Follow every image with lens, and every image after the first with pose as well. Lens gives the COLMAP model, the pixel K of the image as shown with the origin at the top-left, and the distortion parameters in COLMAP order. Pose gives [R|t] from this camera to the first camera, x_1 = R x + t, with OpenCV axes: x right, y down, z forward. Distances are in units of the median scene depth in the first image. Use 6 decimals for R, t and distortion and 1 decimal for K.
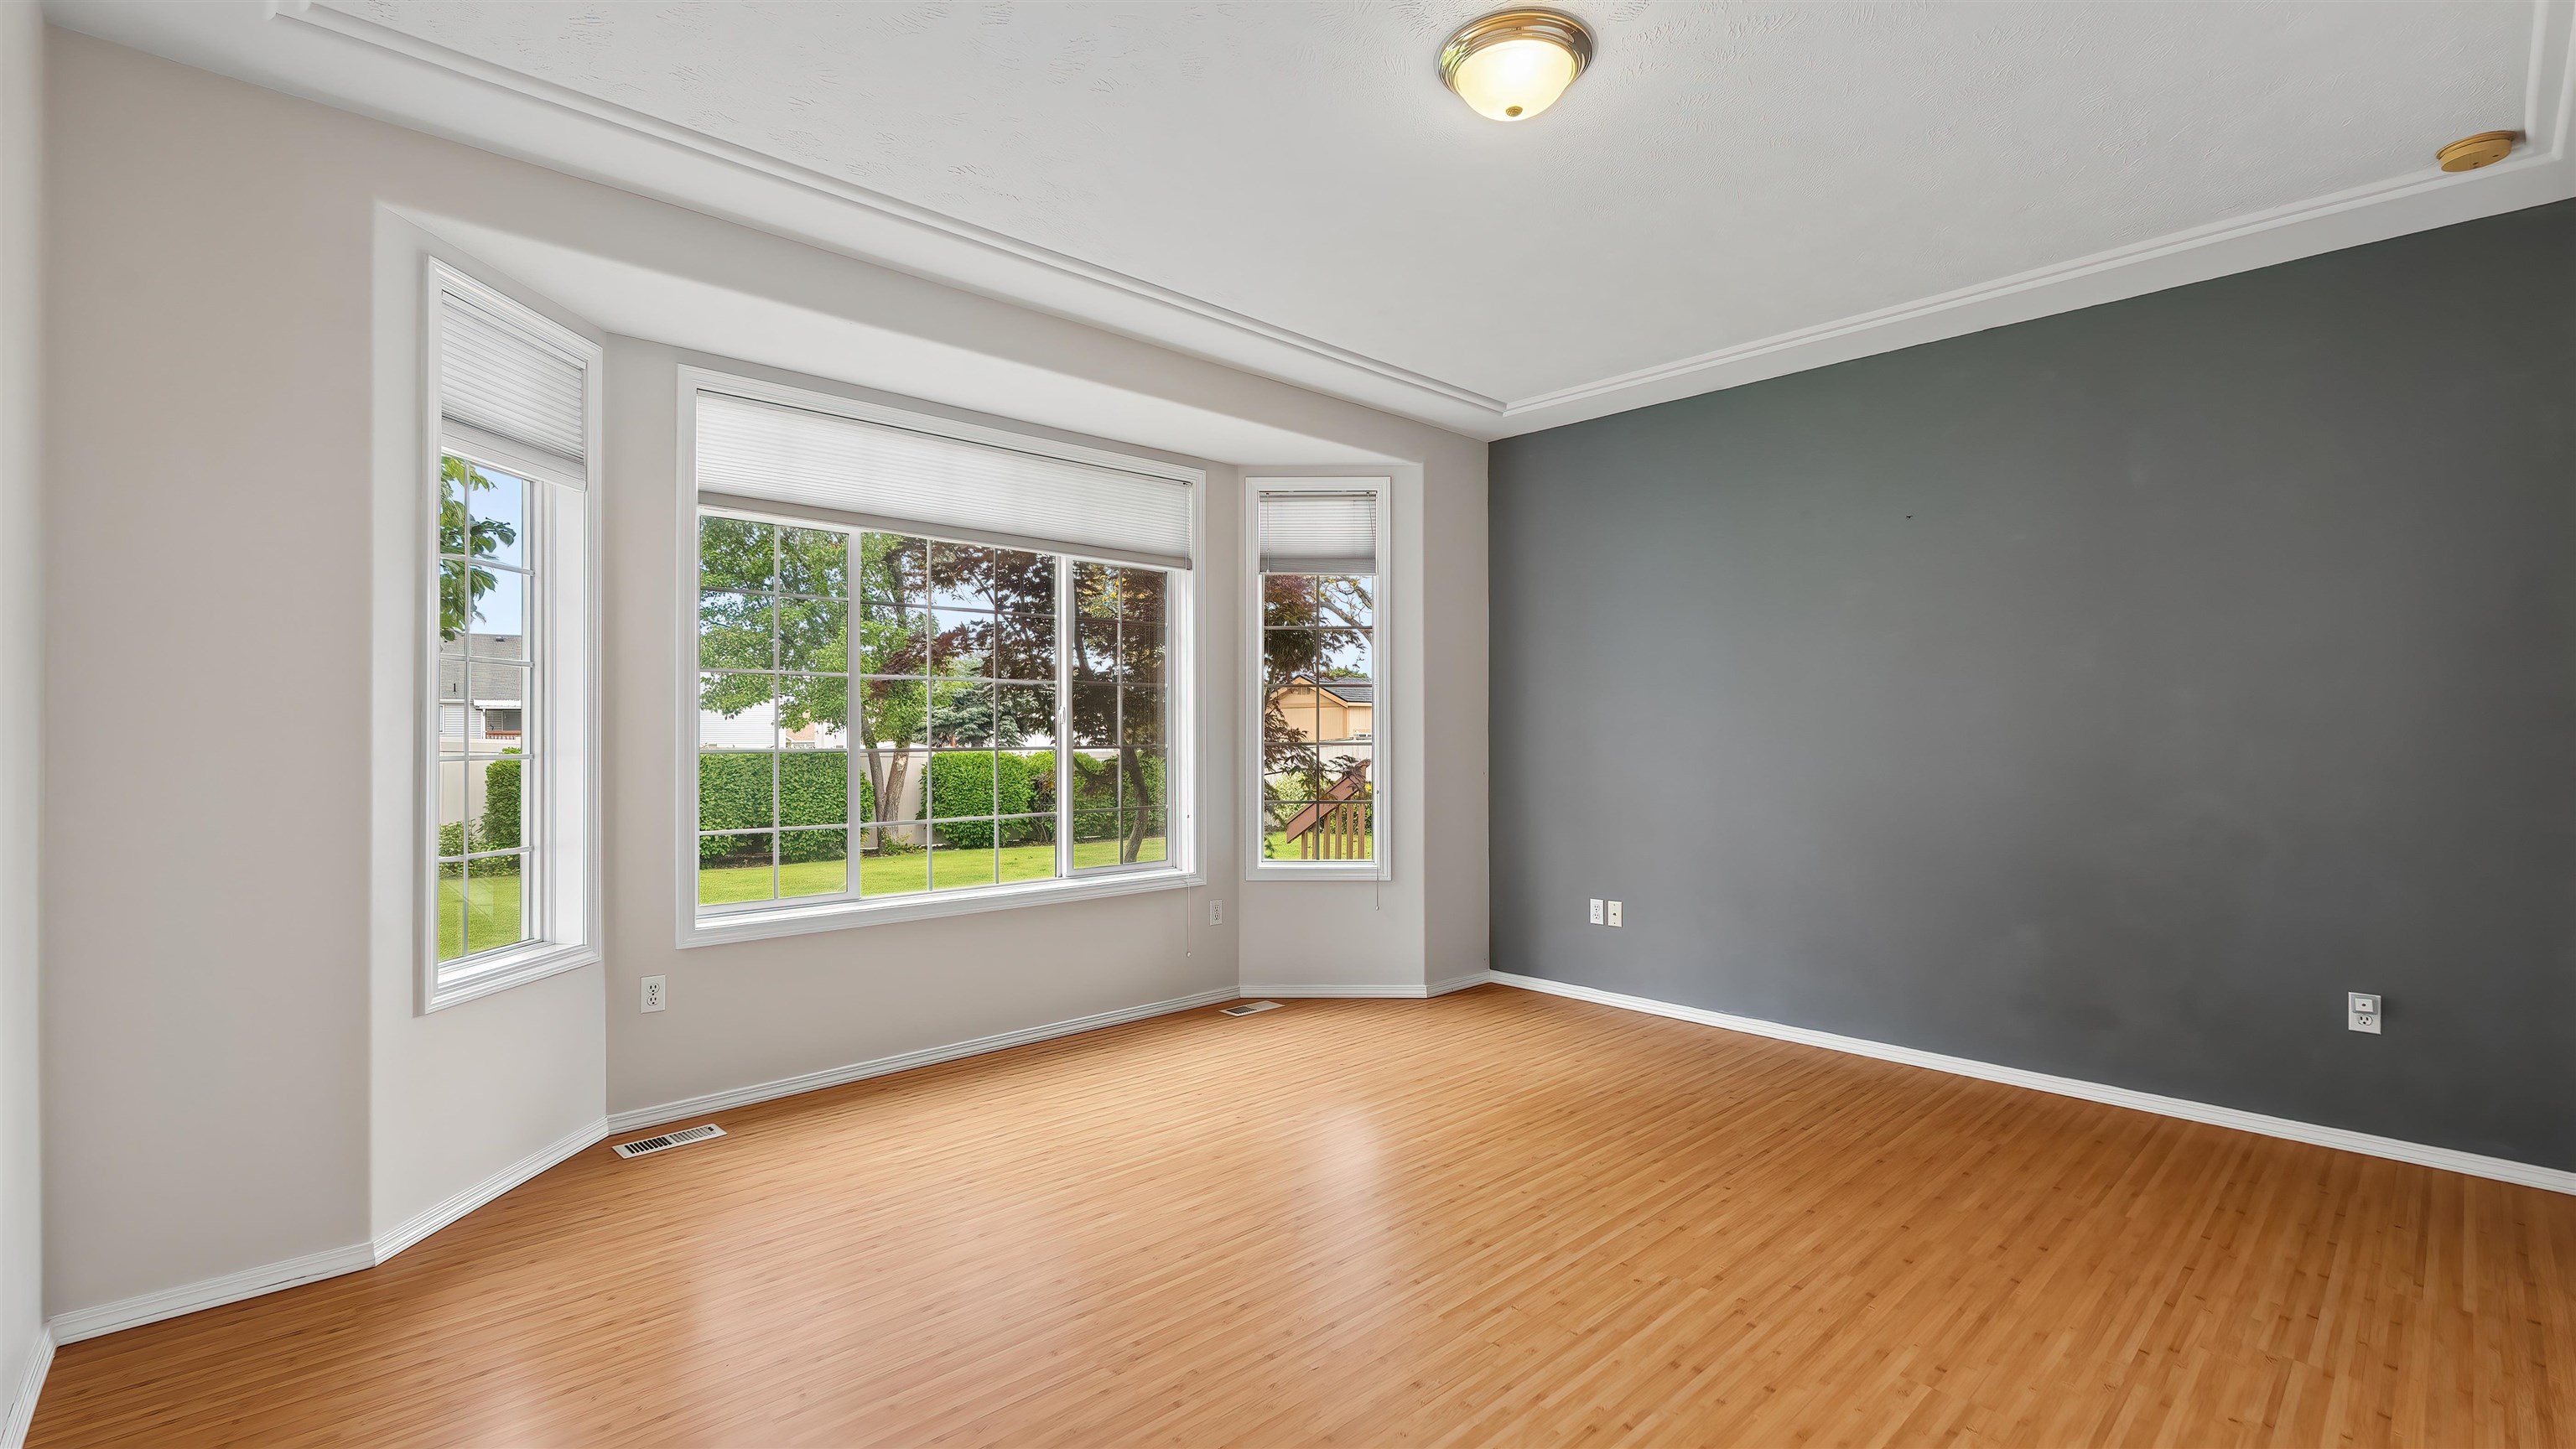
lens RADIAL K [[1127.0, 0, 1278.4], [0, 1127.0, 728.7], [0, 0, 1]] dist [-0.004214, 0.000791]
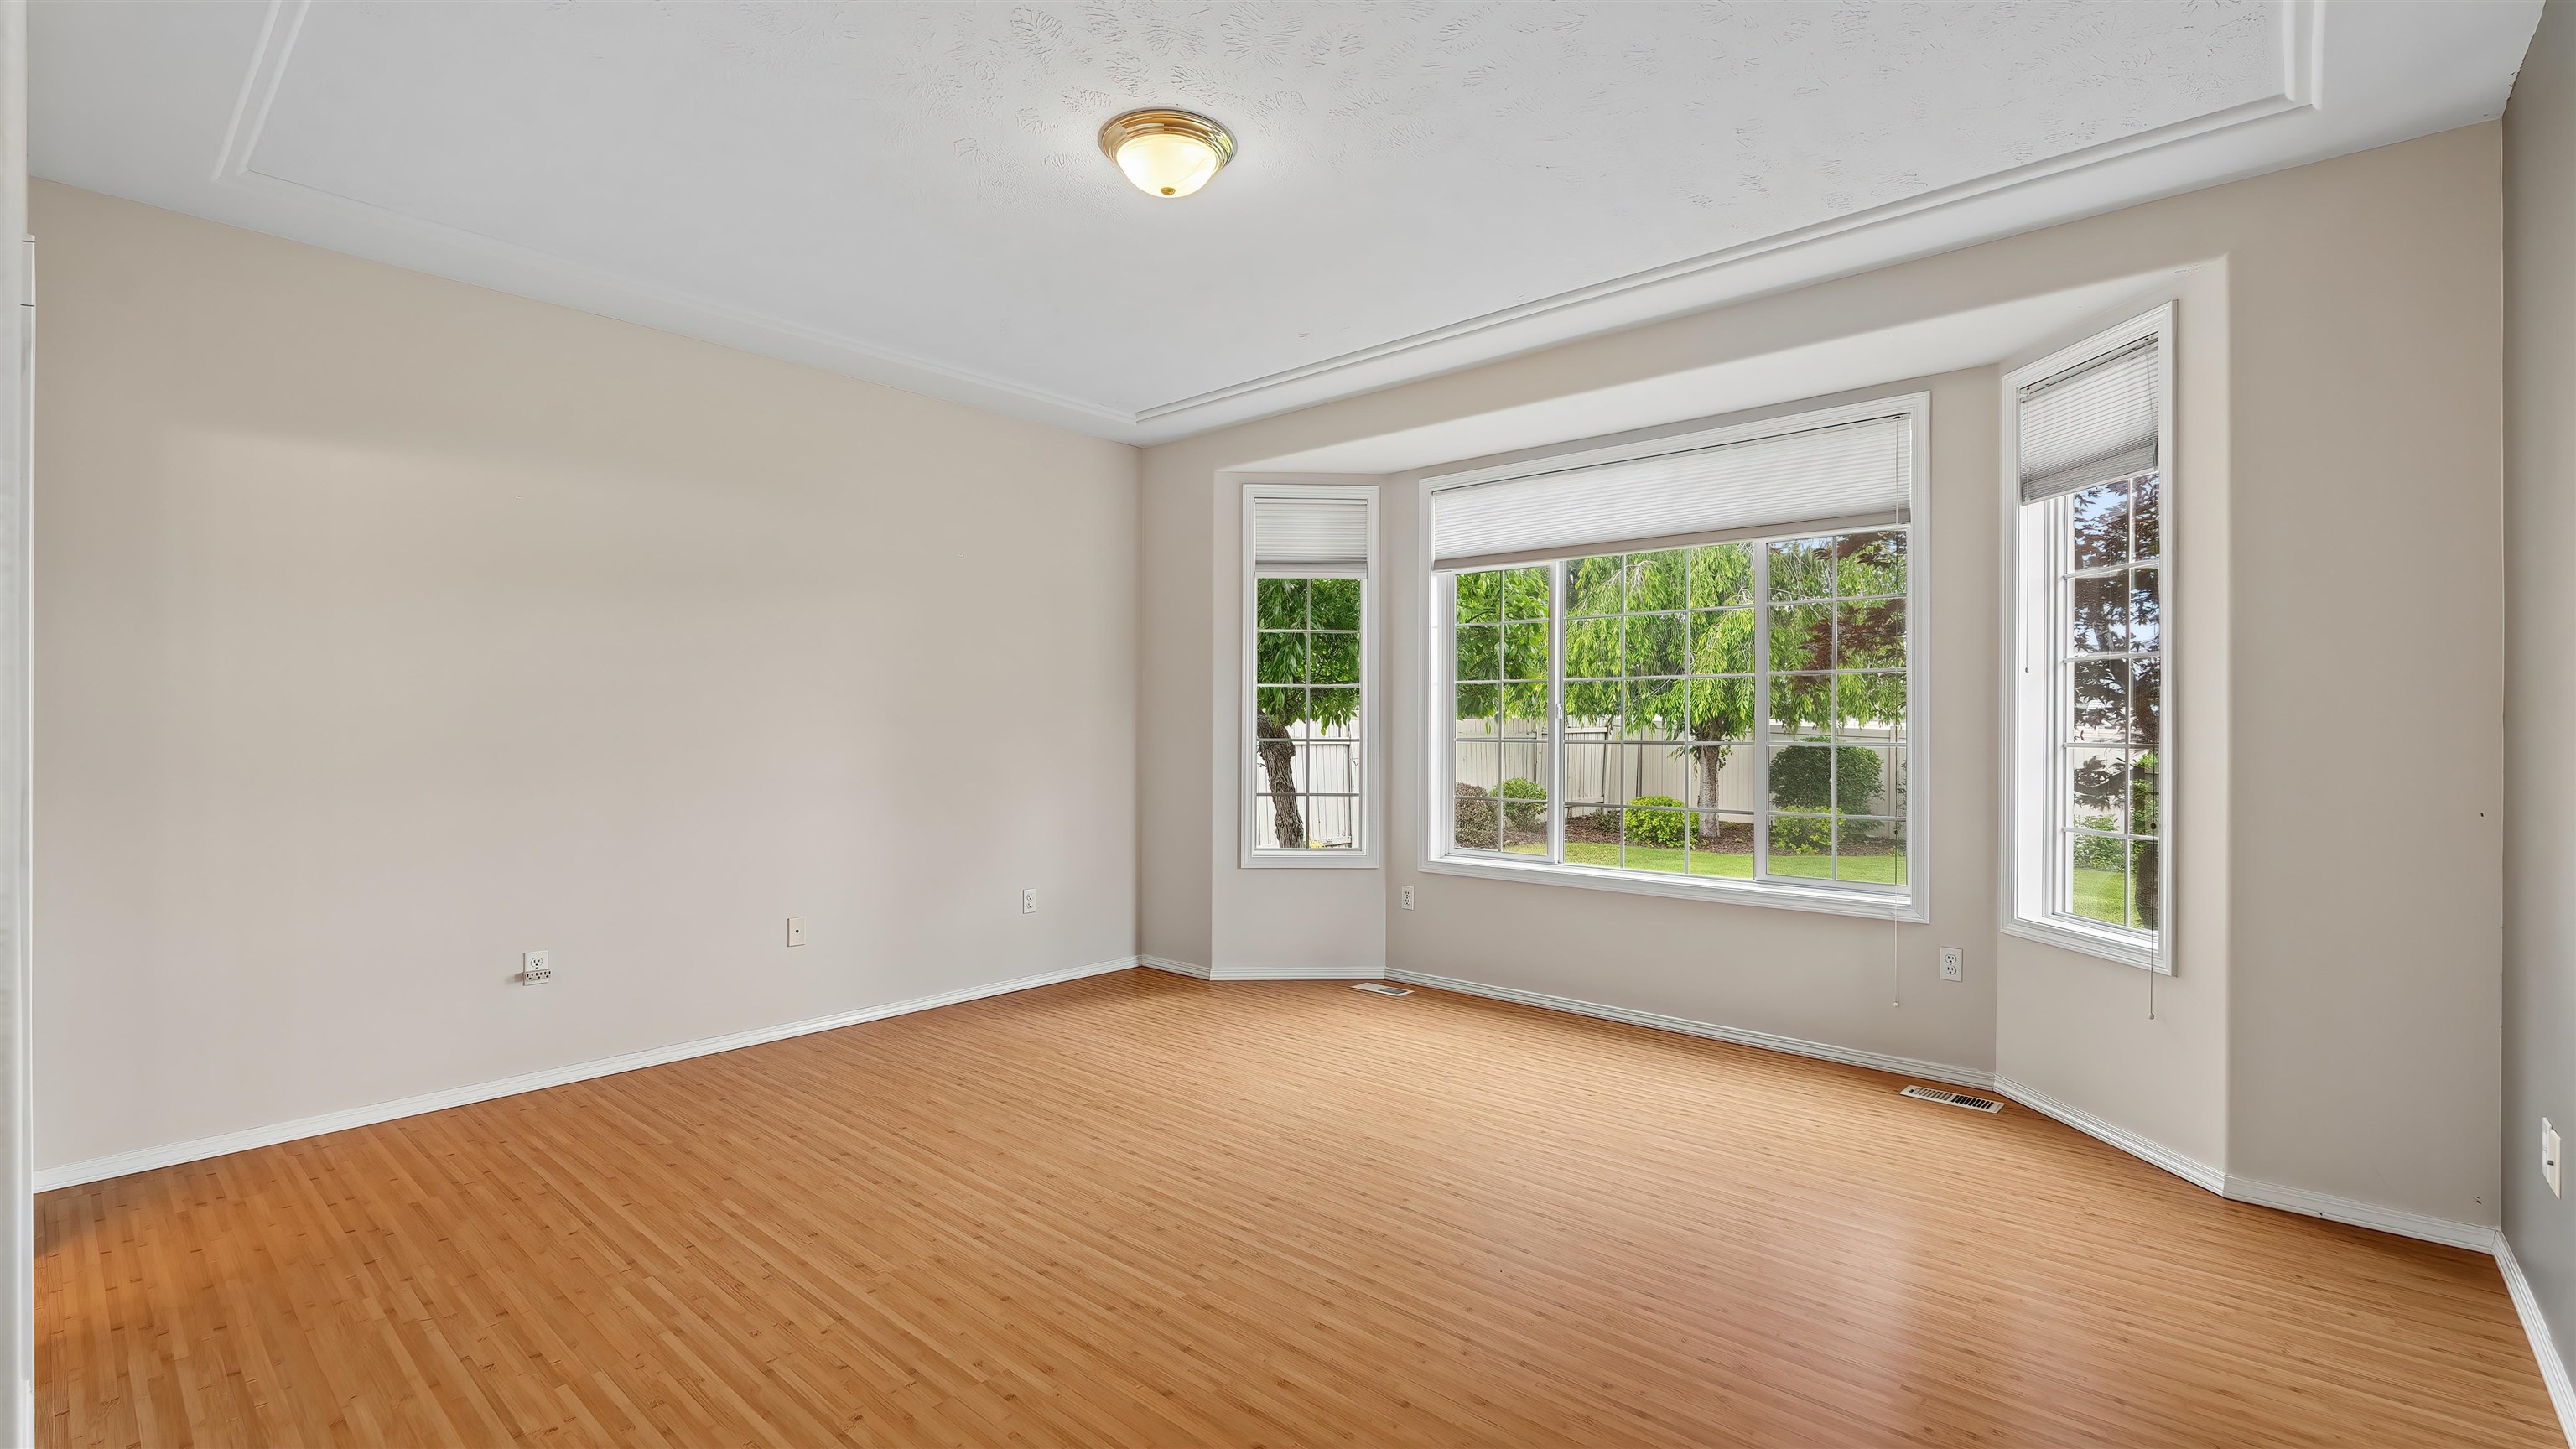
lens RADIAL K [[1127.0, 0, 1294.6], [0, 1127.0, 724.6], [0, 0, 1]] dist [-0.004214, 0.000791]
pose [[0.091153, -0.001130, -0.995836, 0.992663], [0.000645, 0.999999, -0.001076, 0.002944], [0.995837, -0.000545, 0.091154, 0.735248]]
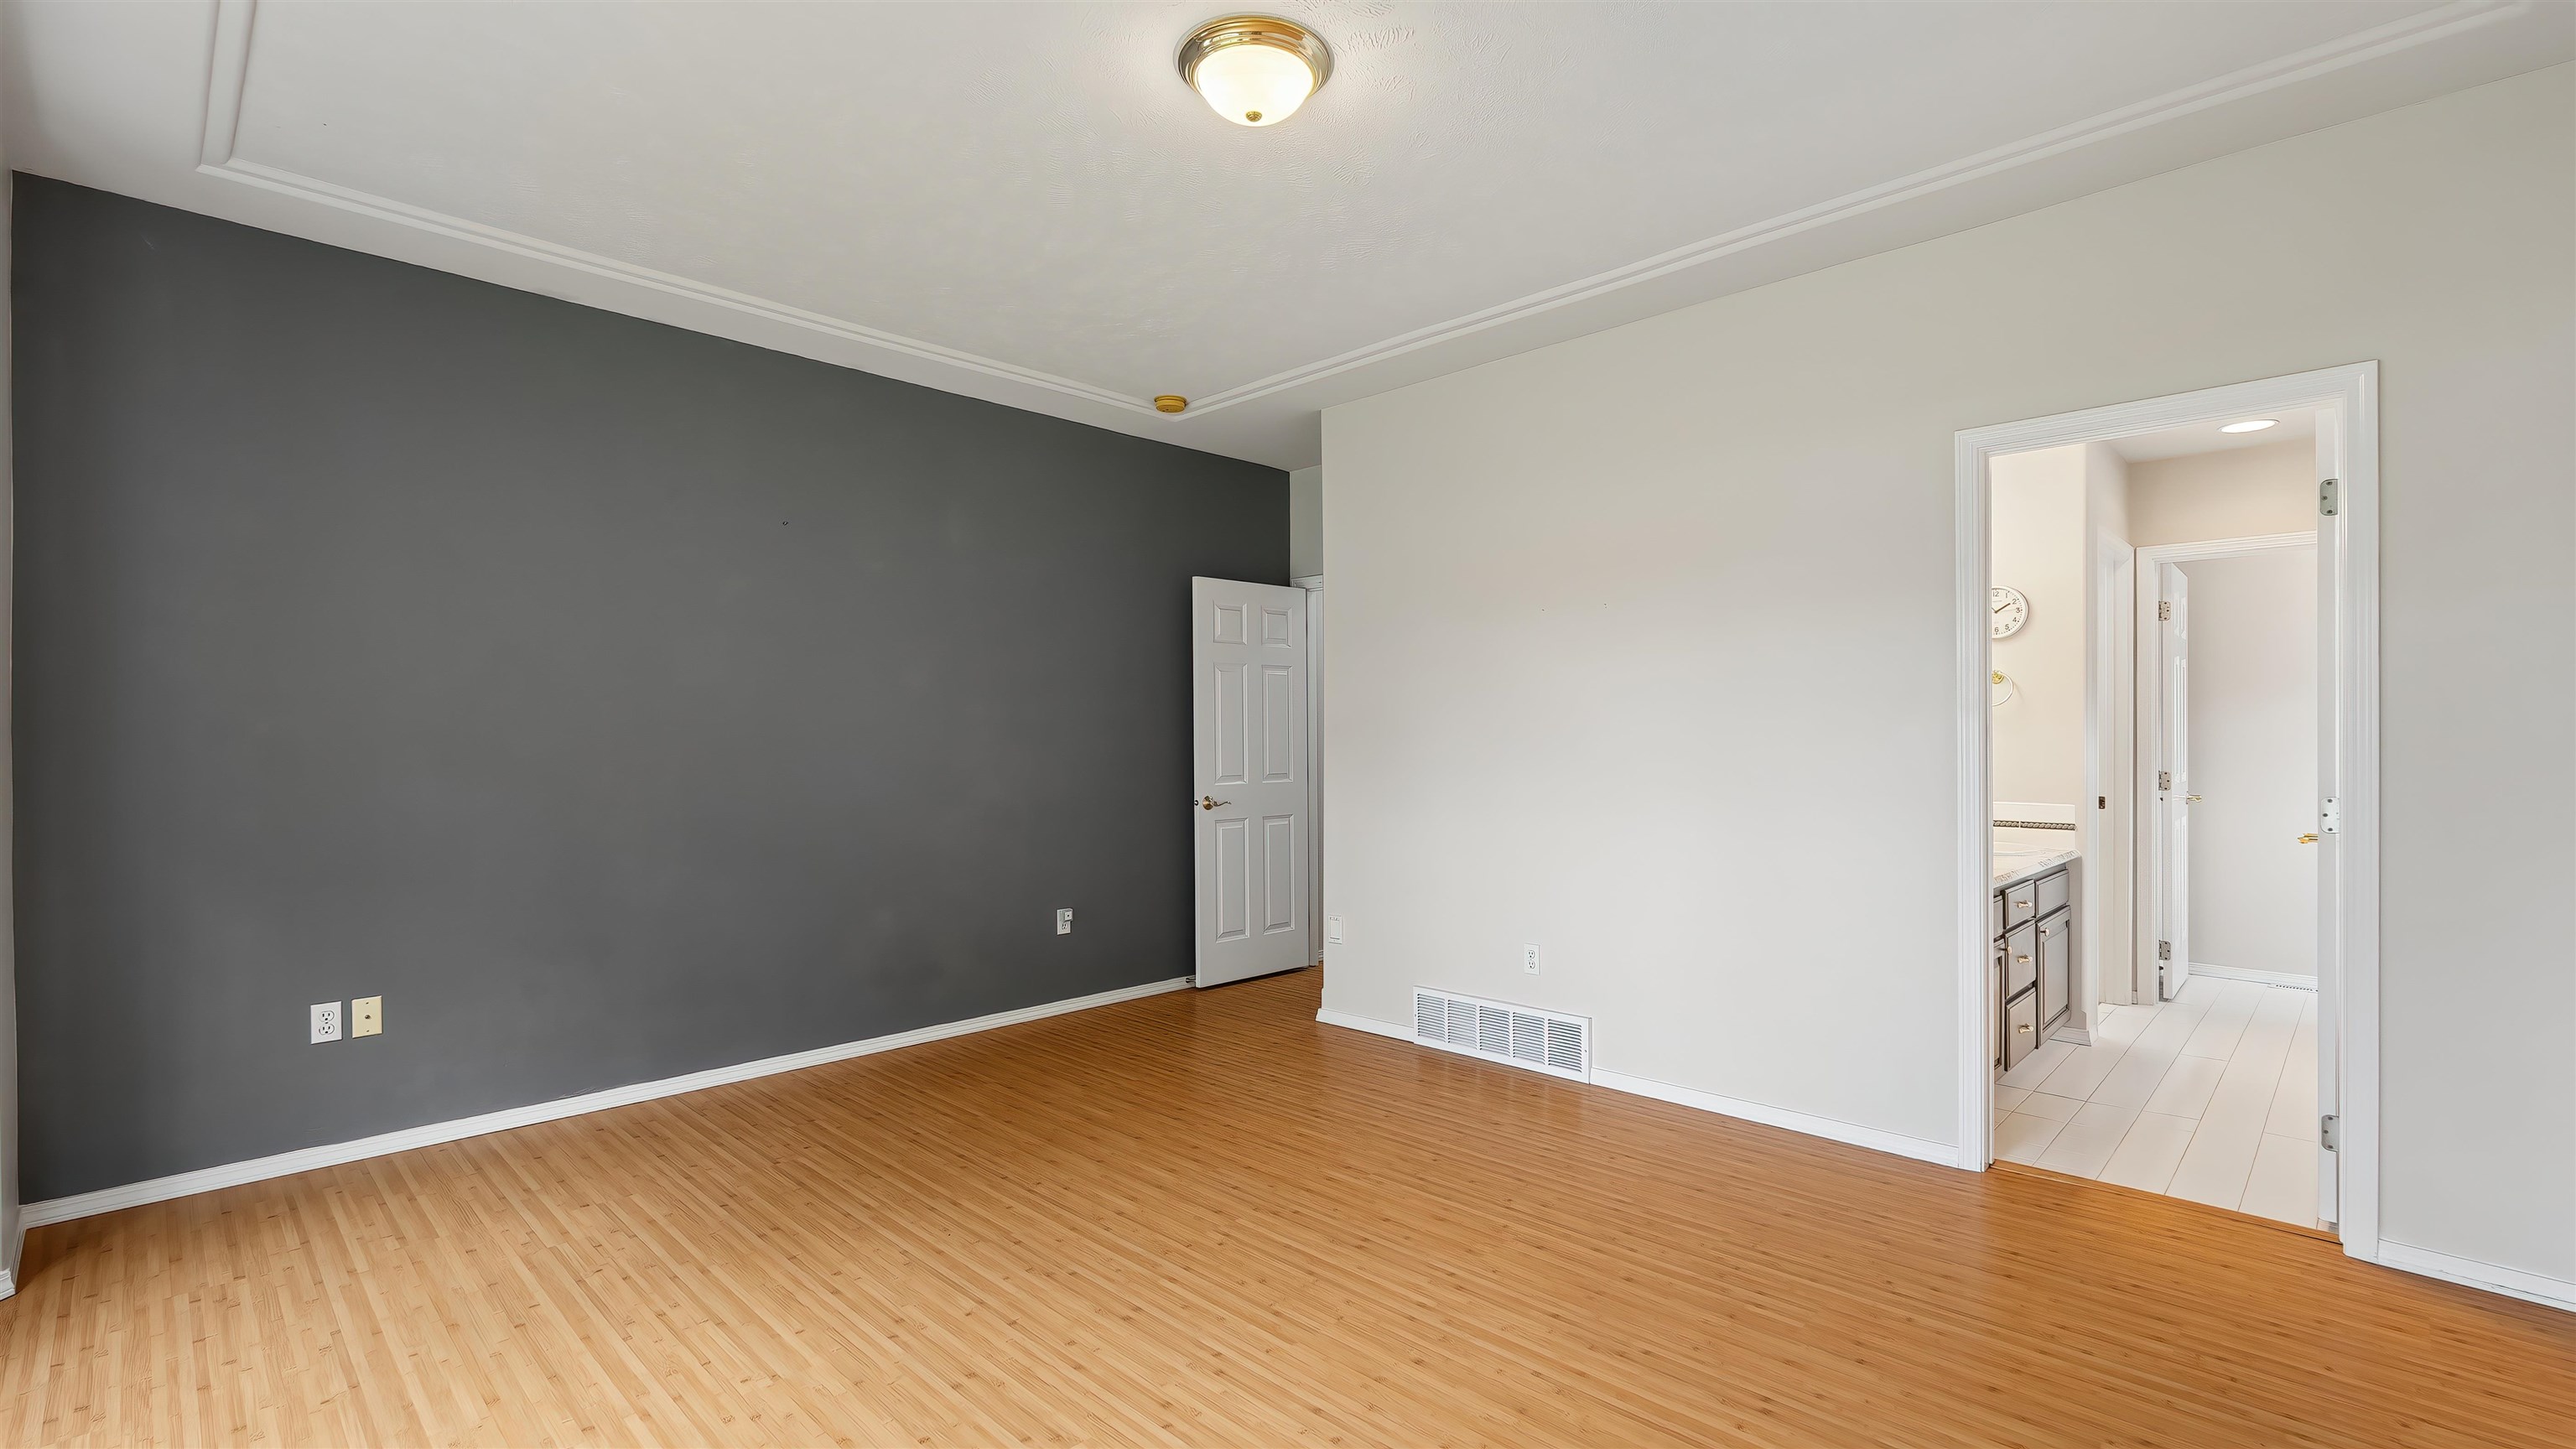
lens RADIAL K [[1127.0, 0, 1309.4], [0, 1127.0, 735.5], [0, 0, 1]] dist [-0.004214, 0.000791]
pose [[-0.053894, 0.004007, 0.998539, -0.571553], [-0.001299, 0.999991, -0.004083, 0.003542], [-0.998546, -0.001517, -0.053888, 0.722299]]
